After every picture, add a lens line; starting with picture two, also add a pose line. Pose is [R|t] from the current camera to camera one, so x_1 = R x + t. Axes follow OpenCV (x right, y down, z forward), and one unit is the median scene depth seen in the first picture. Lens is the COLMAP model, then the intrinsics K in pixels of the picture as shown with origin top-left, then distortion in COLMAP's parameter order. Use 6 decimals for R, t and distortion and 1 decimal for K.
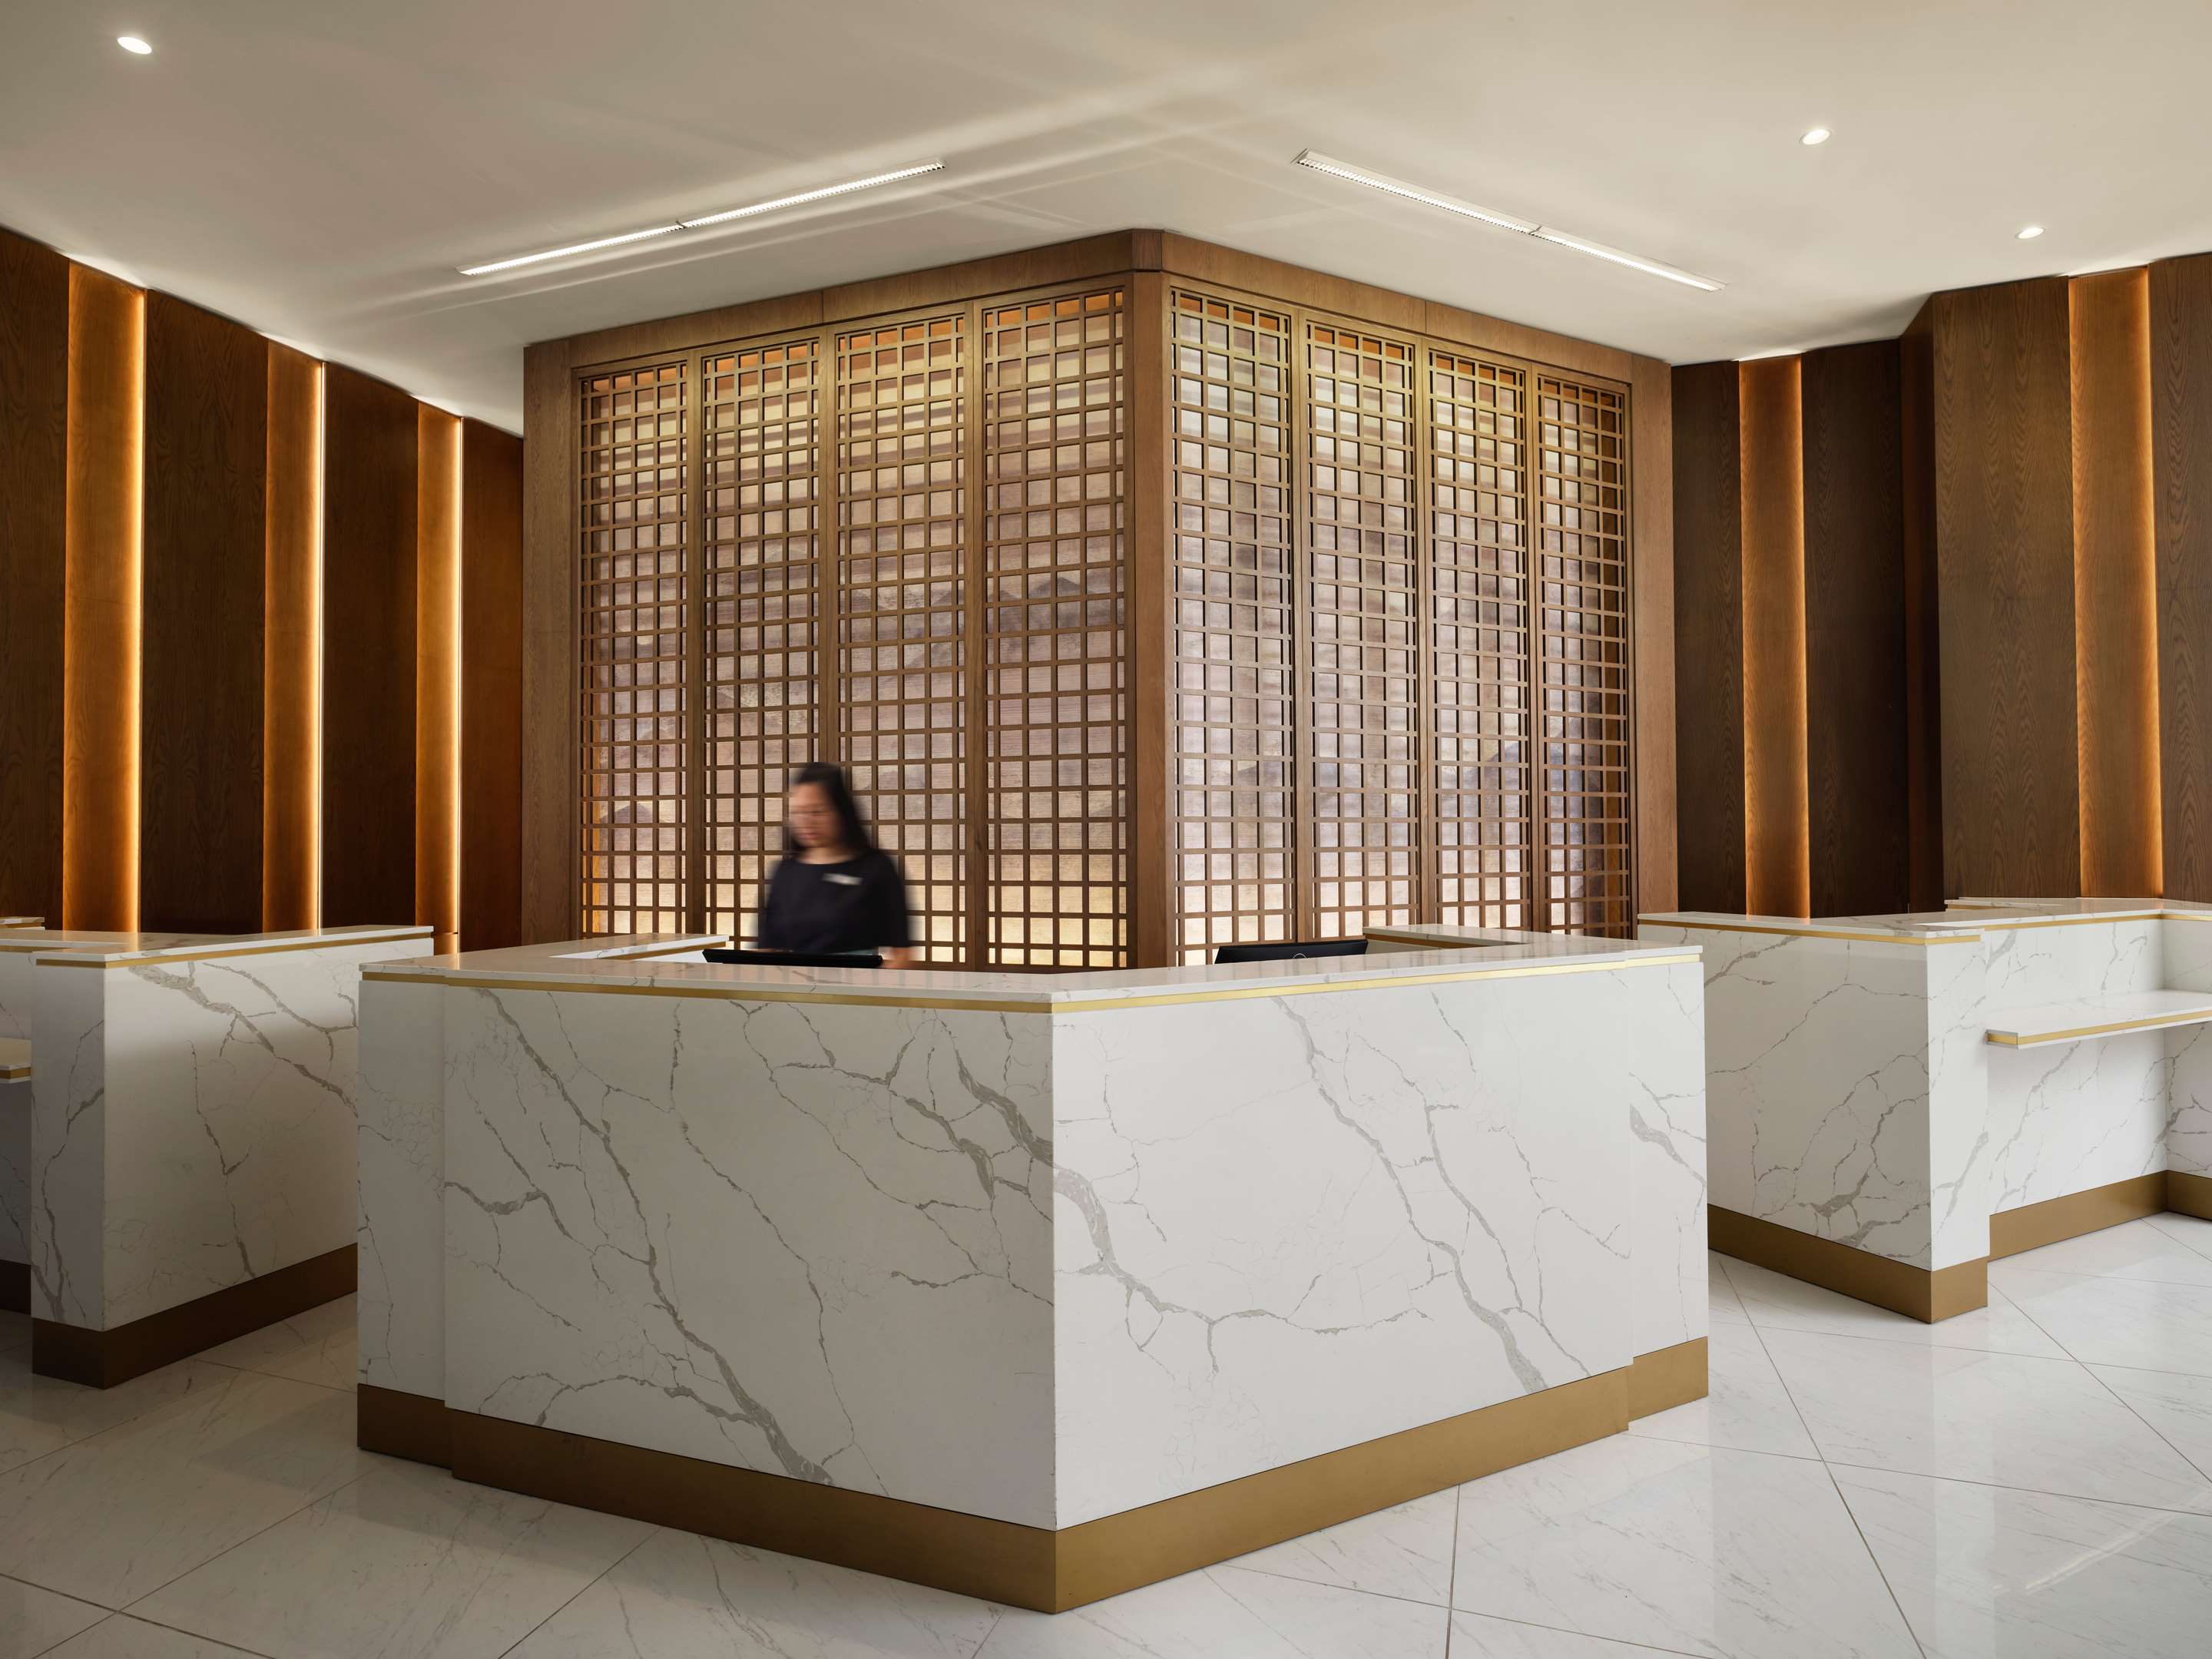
lens RADIAL K [[1160.8, 0, 1106.5], [0, 1160.8, 827.5], [0, 0, 1]] dist [-0.006668, 0.000511]
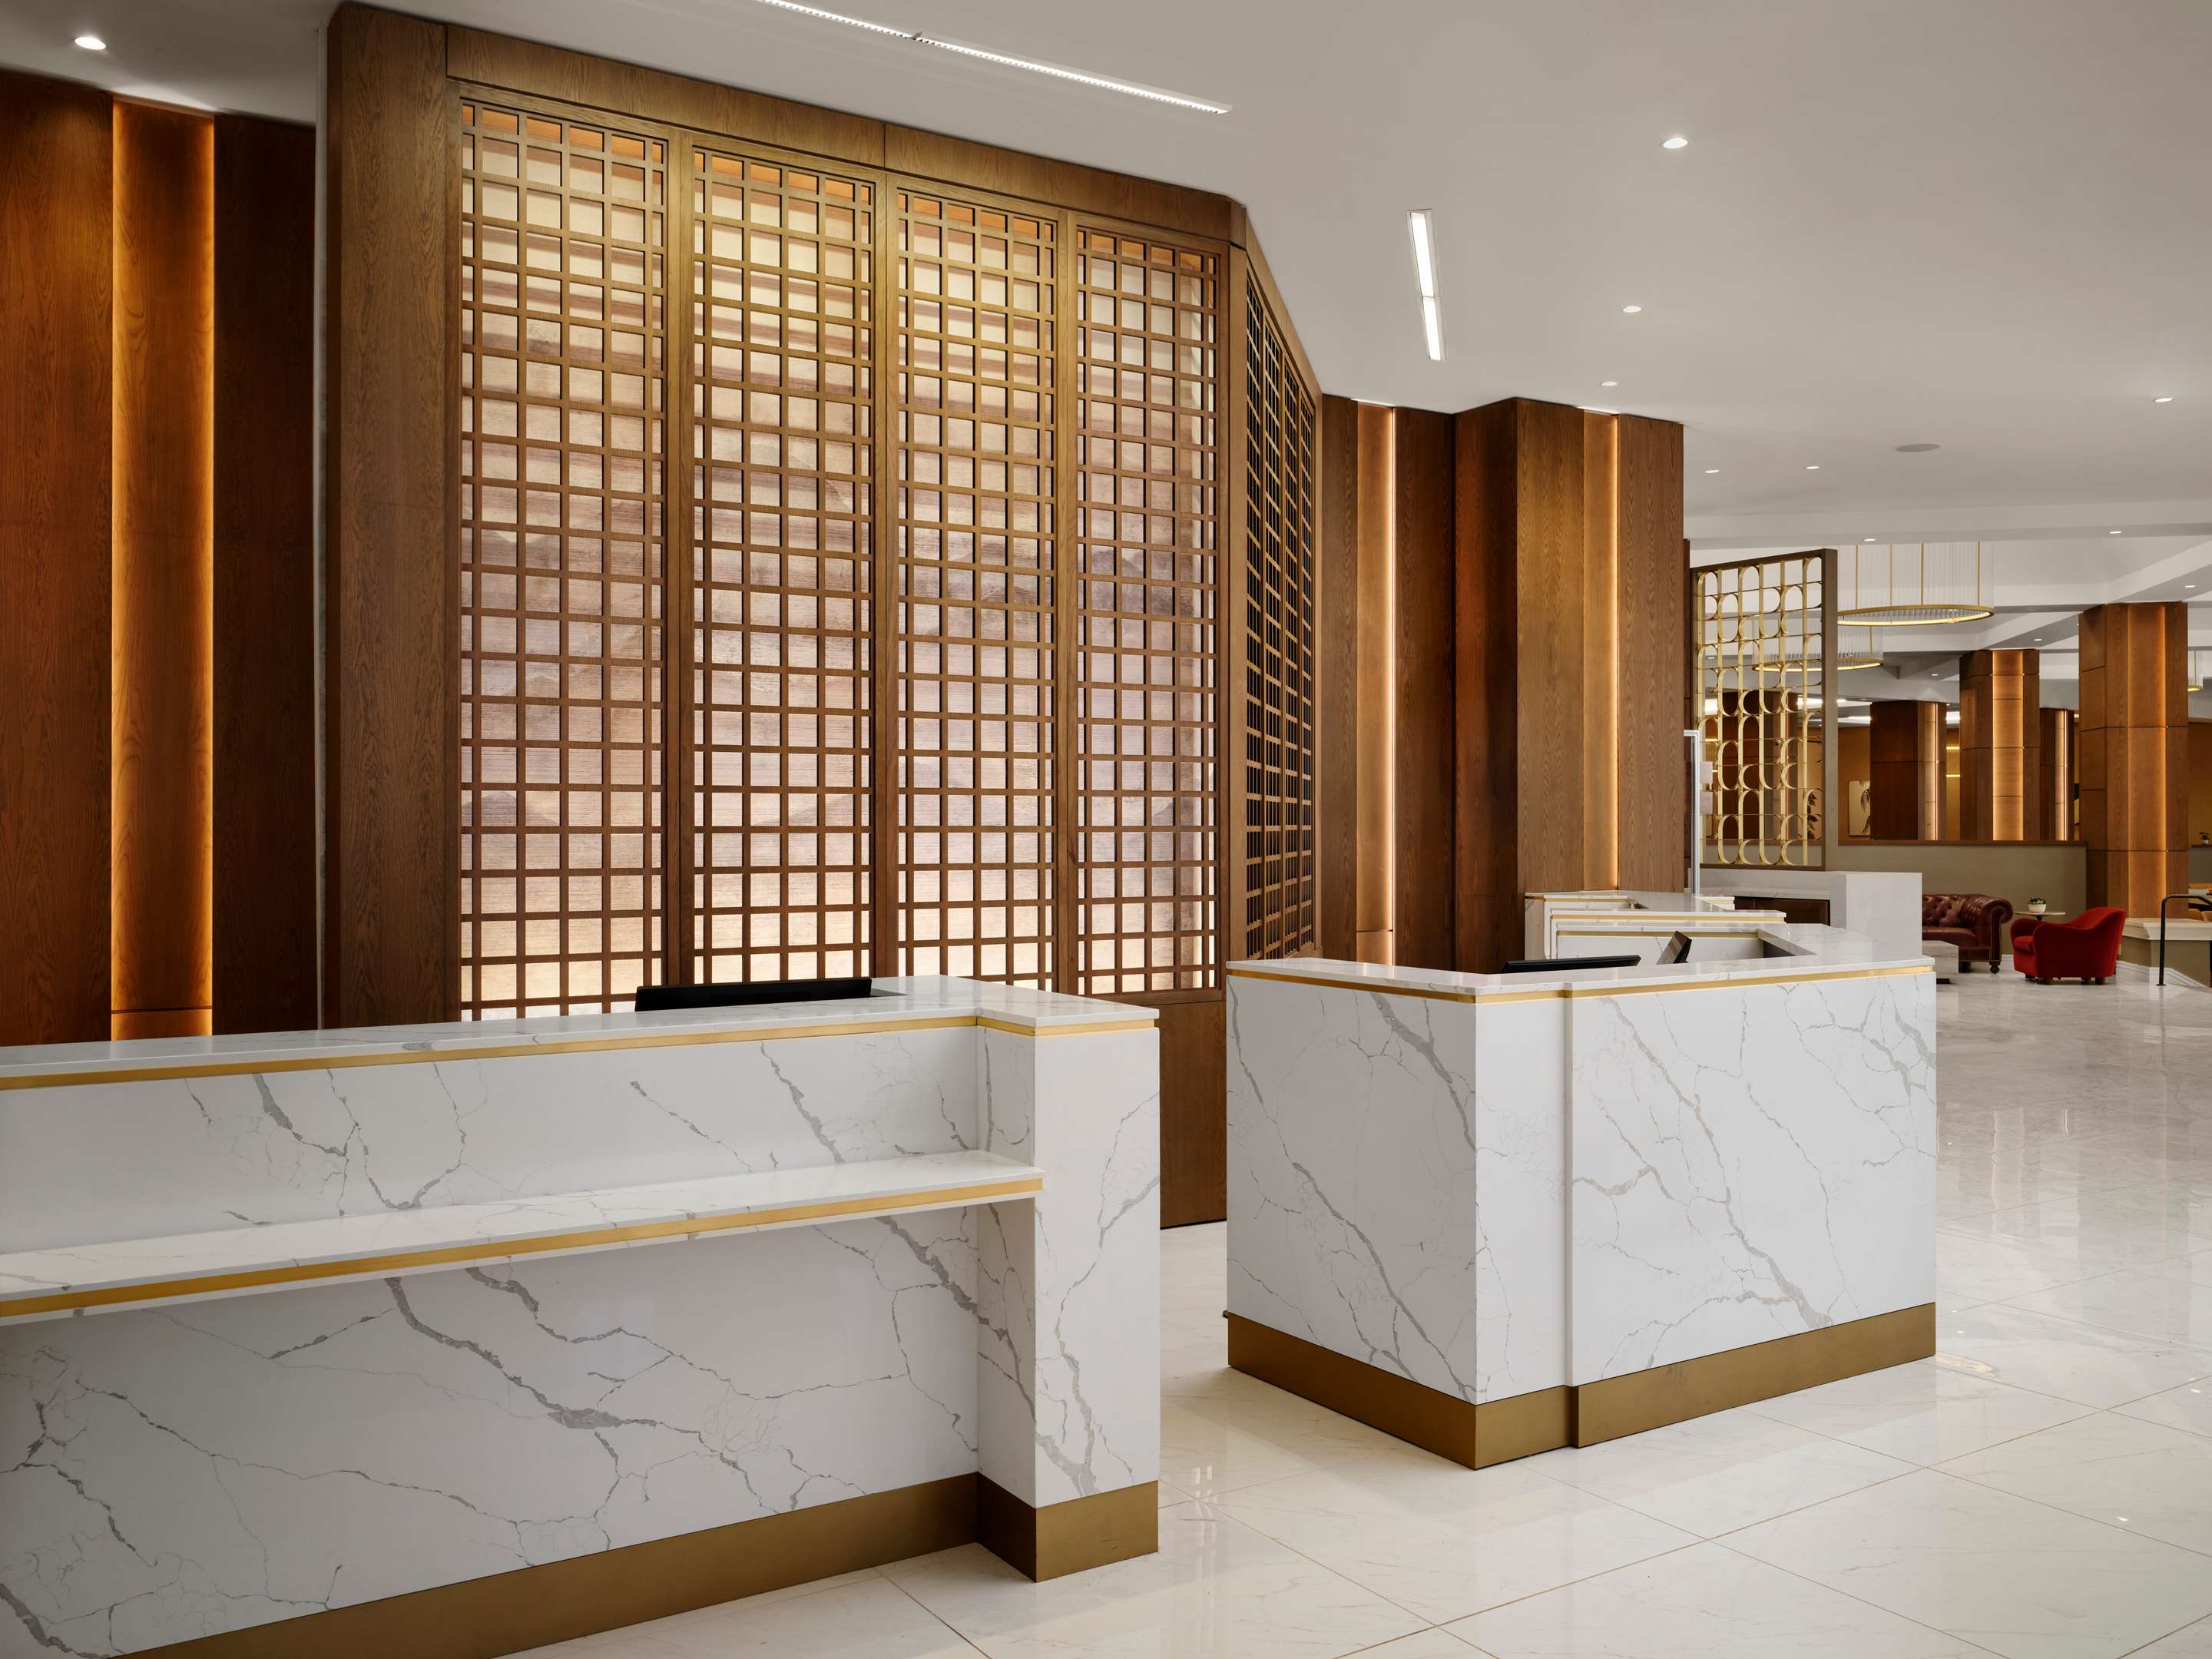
lens RADIAL K [[1809.8, 0, 1106.1], [0, 1809.8, 832.6], [0, 0, 1]] dist [-0.006027, -0.003483]
pose [[0.625612, 0.003346, 0.780127, -1.139292], [-0.012665, 0.999903, 0.005868, -0.011142], [-0.780032, -0.013552, 0.625593, 0.152959]]
